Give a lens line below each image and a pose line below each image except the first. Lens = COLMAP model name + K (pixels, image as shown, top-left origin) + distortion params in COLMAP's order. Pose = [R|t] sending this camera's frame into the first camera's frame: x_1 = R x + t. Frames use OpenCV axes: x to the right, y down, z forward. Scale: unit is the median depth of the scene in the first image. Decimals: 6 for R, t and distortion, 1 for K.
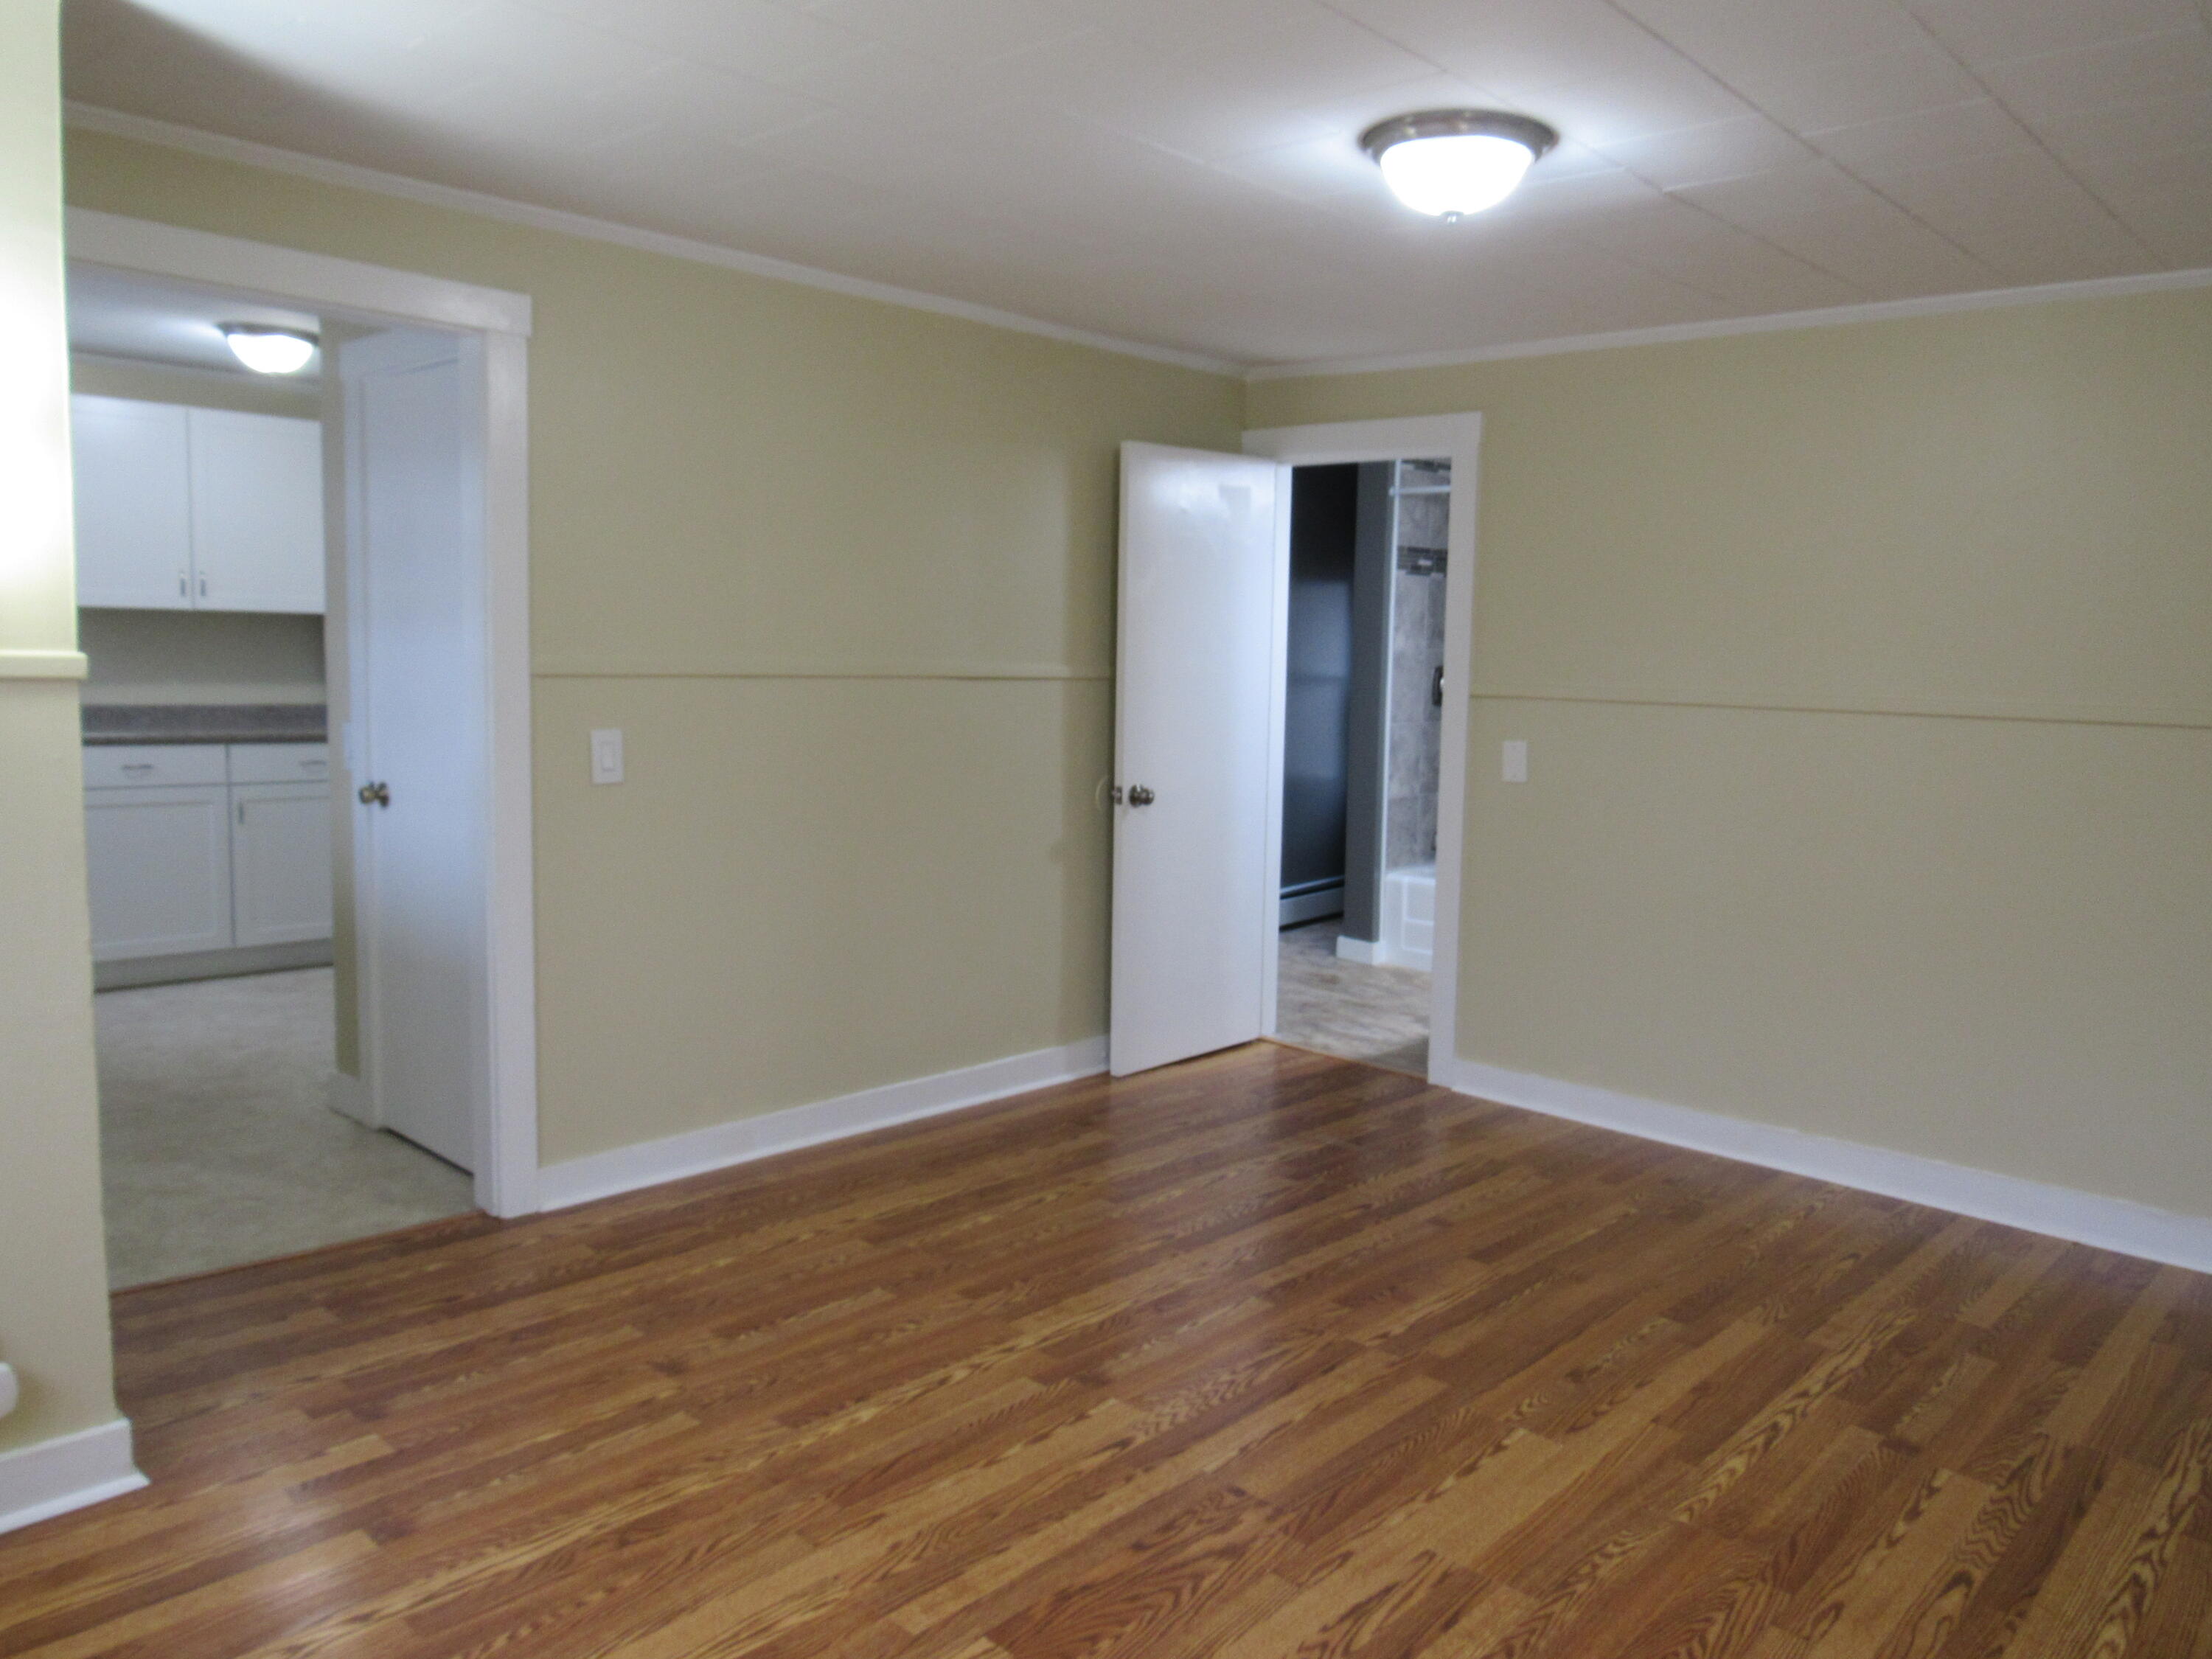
lens RADIAL K [[1603.4, 0, 1112.6], [0, 1603.4, 830.2], [0, 0, 1]] dist [-0.027798, 0.014239]
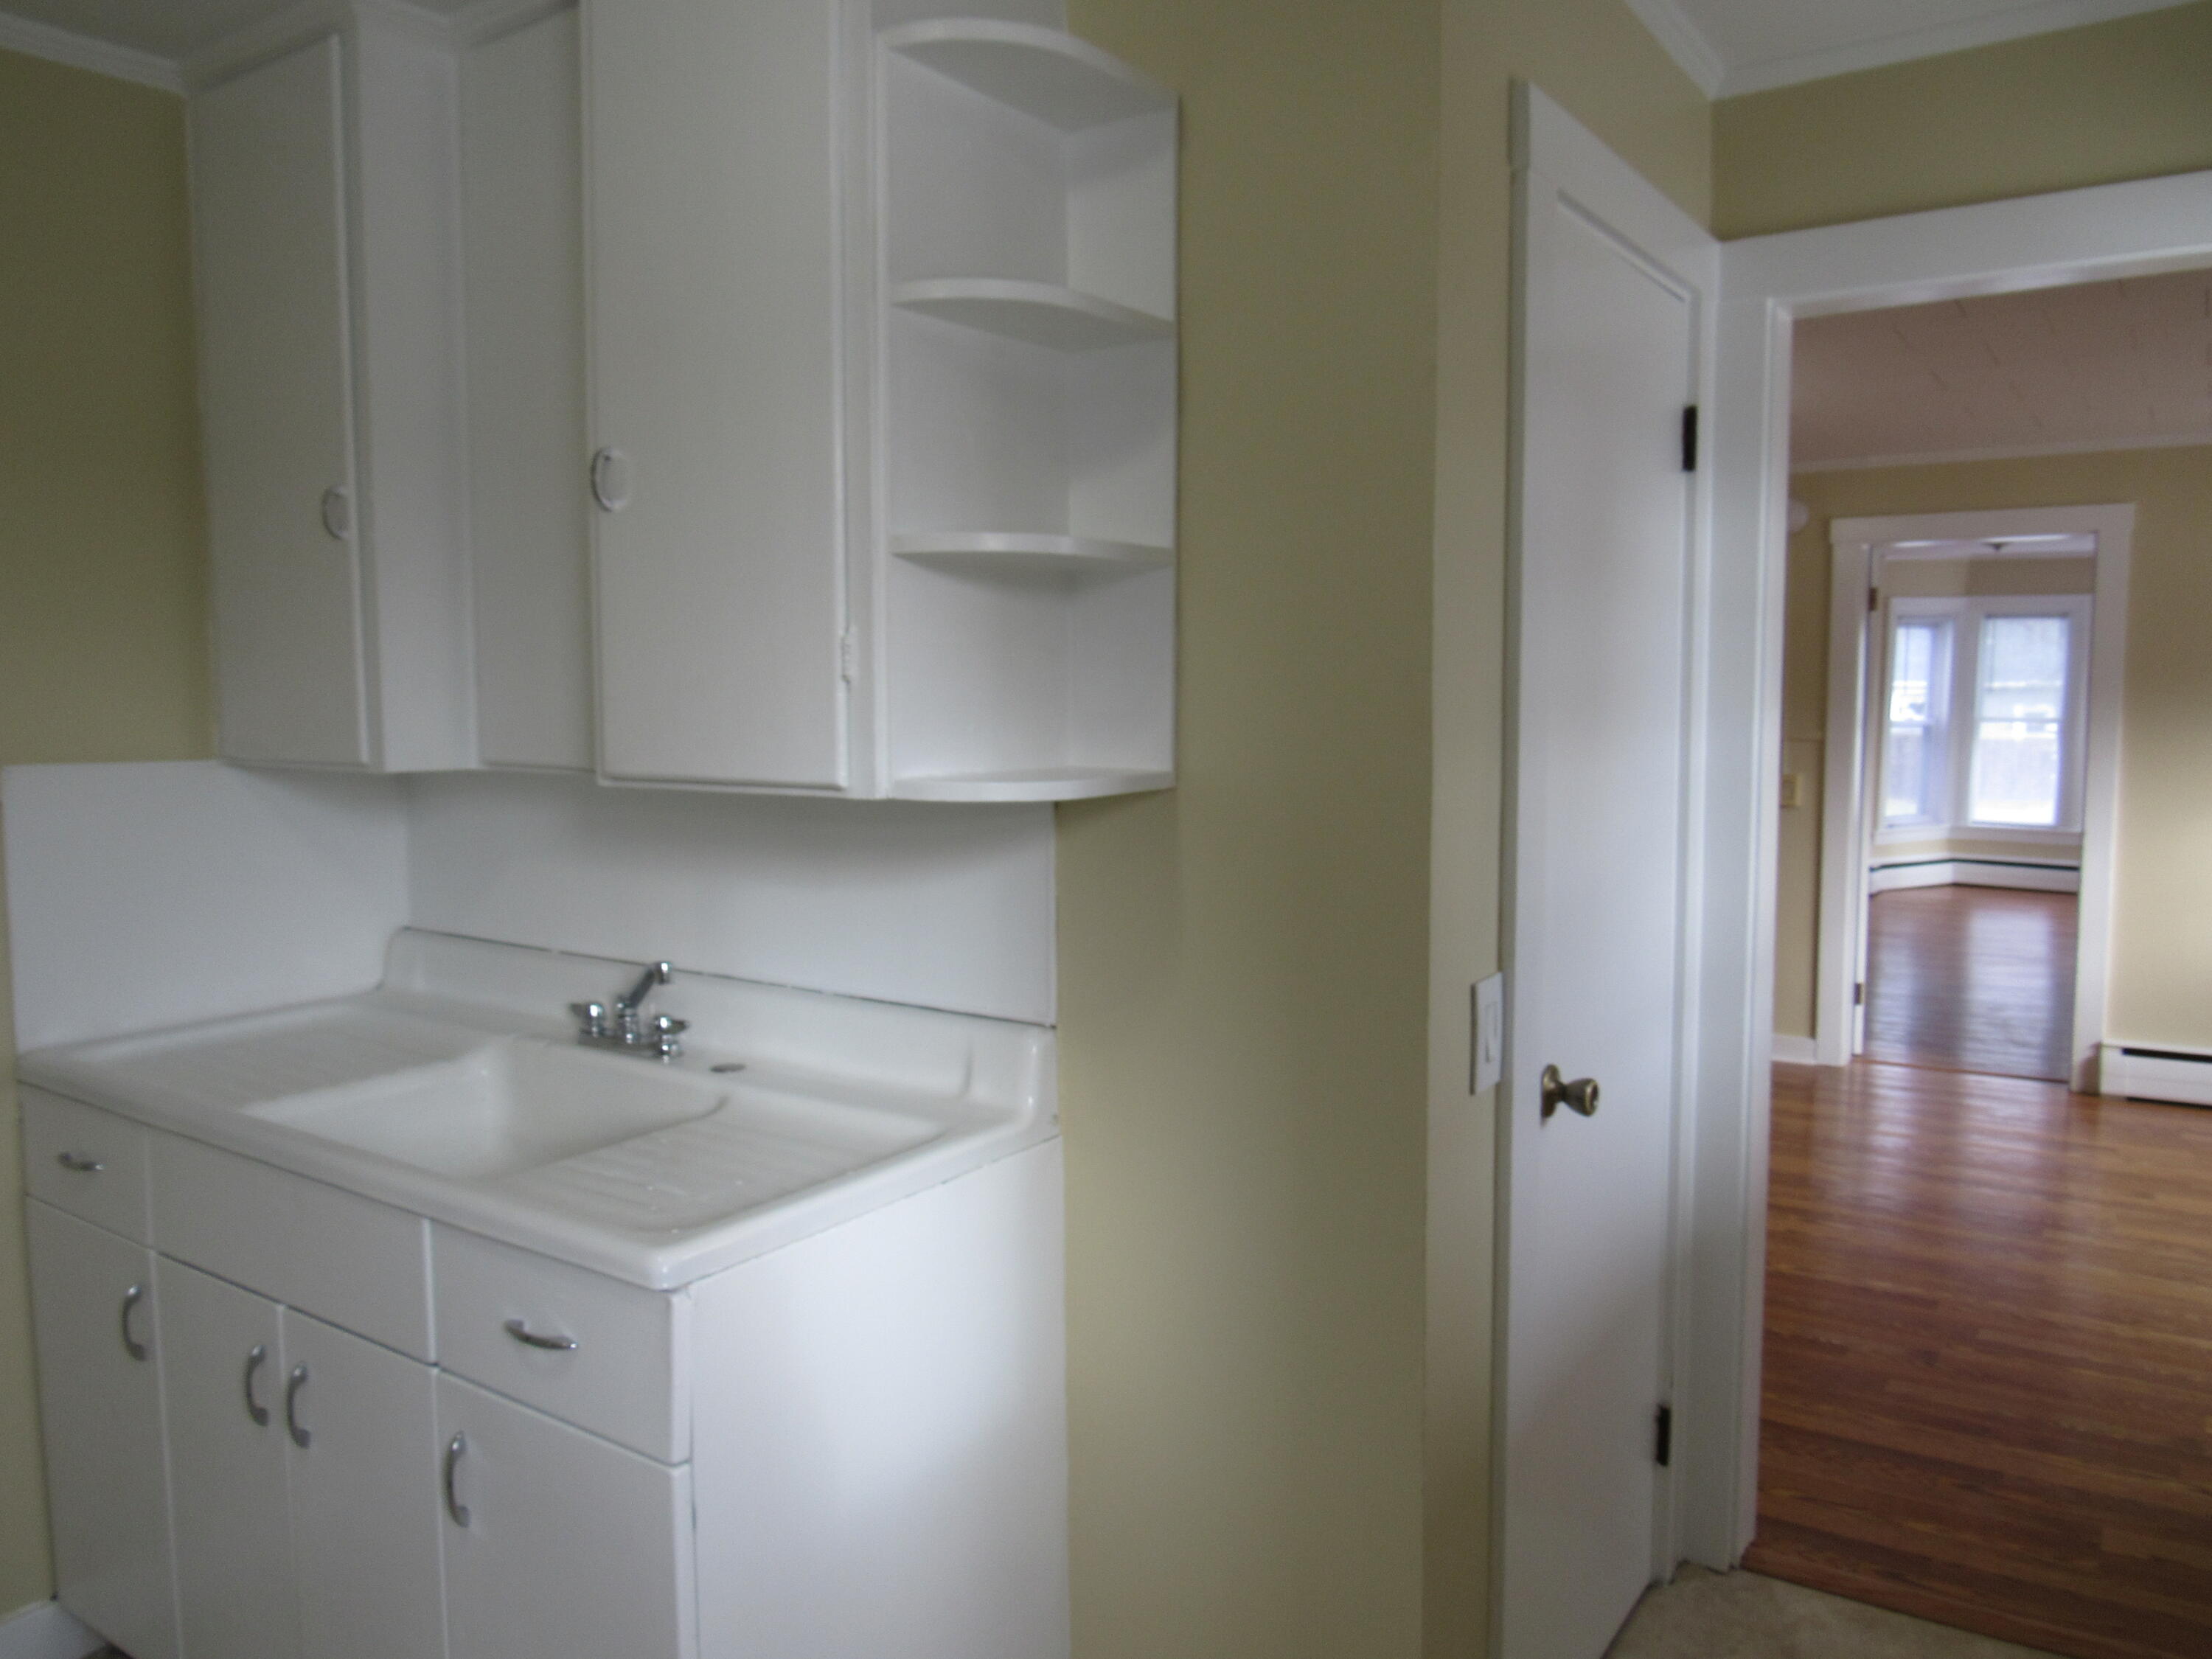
lens RADIAL K [[1603.4, 0, 1112.6], [0, 1603.4, 830.2], [0, 0, 1]] dist [-0.027798, 0.014239]
pose [[-0.146600, -0.109281, 0.983141, -1.329270], [0.105269, 0.986512, 0.125353, -0.249370], [-0.983579, 0.121871, -0.133119, 1.755652]]
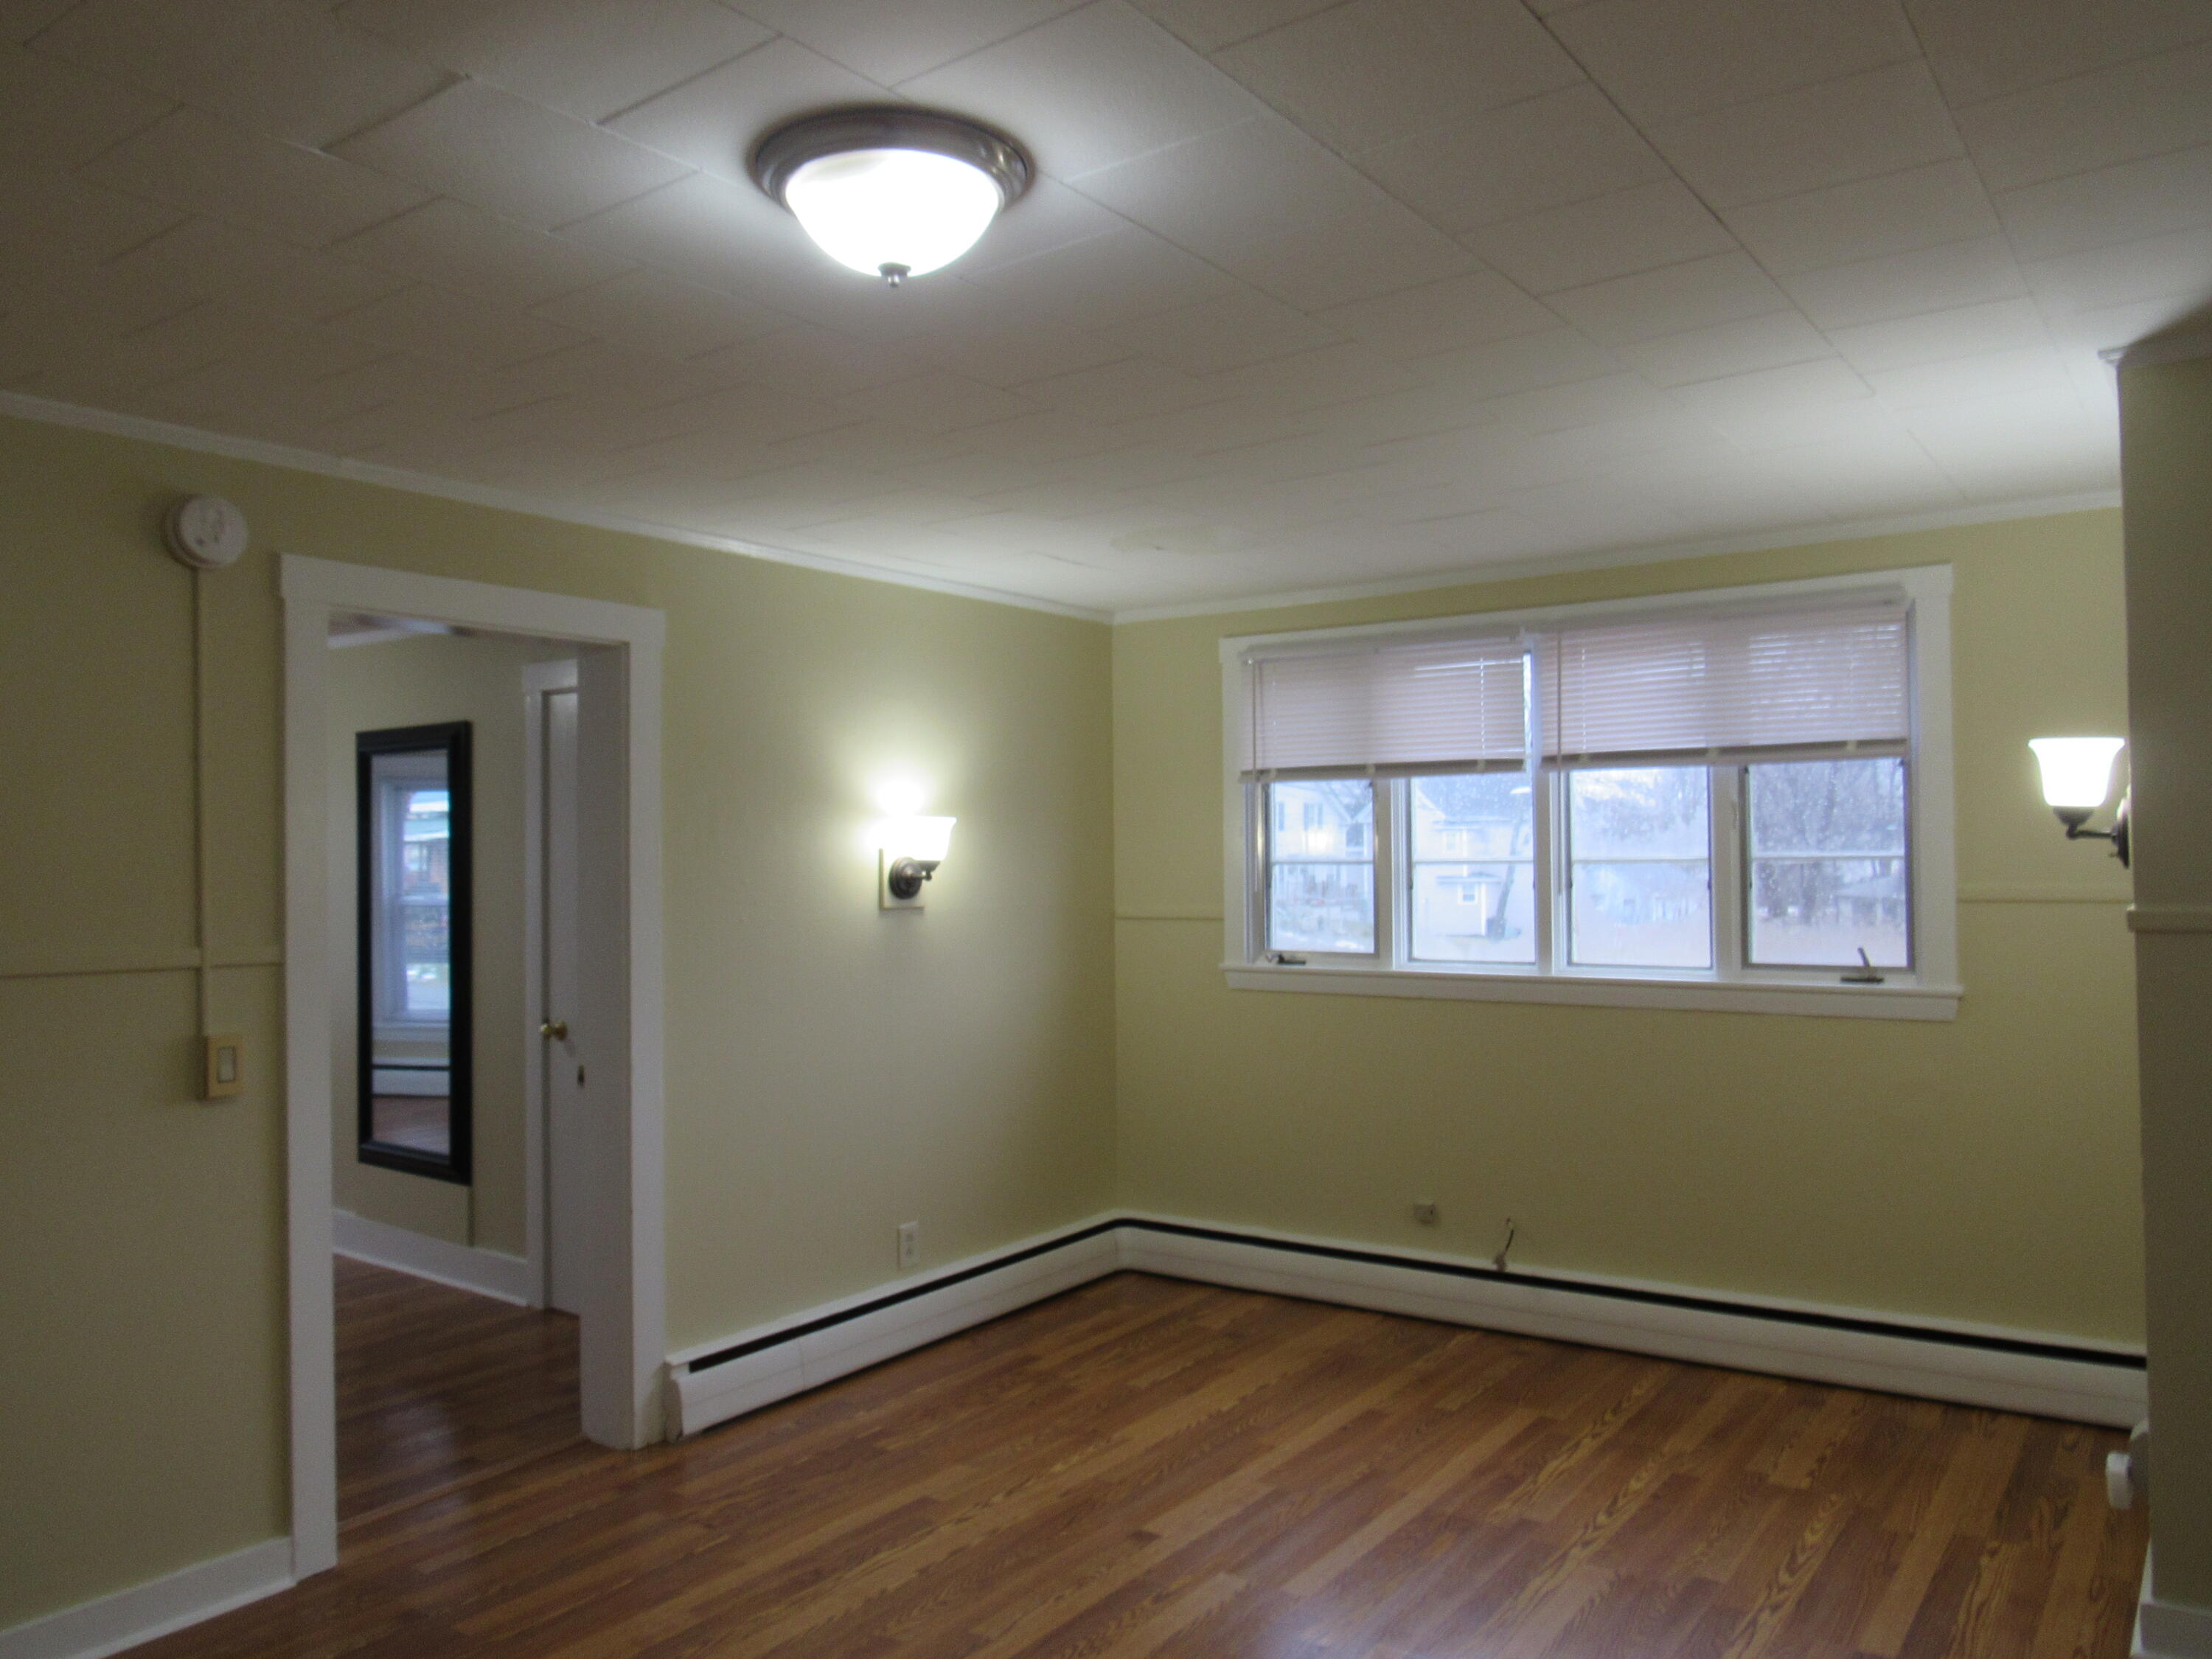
lens RADIAL K [[1603.4, 0, 1112.6], [0, 1603.4, 830.2], [0, 0, 1]] dist [-0.027798, 0.014239]
pose [[-0.992480, -0.016293, -0.121321, 0.205829], [-0.026686, 0.996063, 0.084539, -0.206033], [0.119465, 0.087141, -0.989007, 1.704365]]
